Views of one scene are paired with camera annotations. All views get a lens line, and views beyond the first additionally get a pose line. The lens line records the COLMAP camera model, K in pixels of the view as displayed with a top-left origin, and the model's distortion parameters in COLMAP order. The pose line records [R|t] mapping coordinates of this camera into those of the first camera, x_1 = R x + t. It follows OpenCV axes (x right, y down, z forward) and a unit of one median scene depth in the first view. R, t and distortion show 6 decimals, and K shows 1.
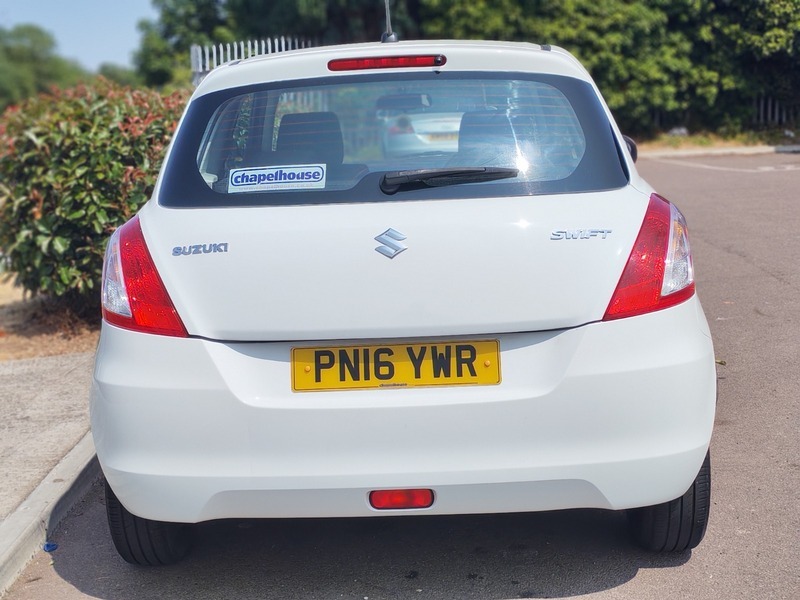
lens RADIAL K [[654.9, 0, 402.0], [0, 654.9, 273.9], [0, 0, 1]] dist [0.051422, -0.068412]
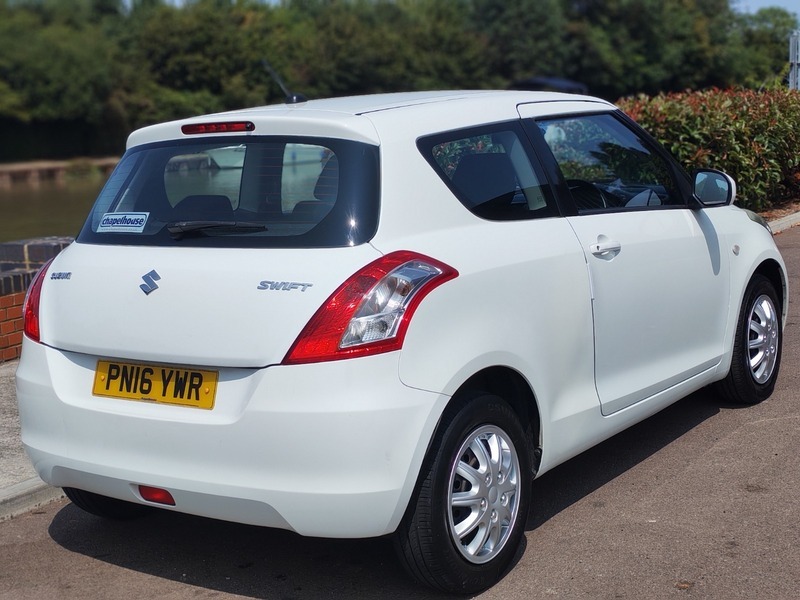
lens RADIAL K [[604.8, 0, 400.8], [0, 604.8, 291.2], [0, 0, 1]] dist [0.054000, -0.063205]
pose [[0.948922, 0.071337, -0.307339, 0.748942], [-0.071808, 0.997370, 0.009792, -0.072266], [0.307230, 0.012778, 0.951550, 0.073040]]
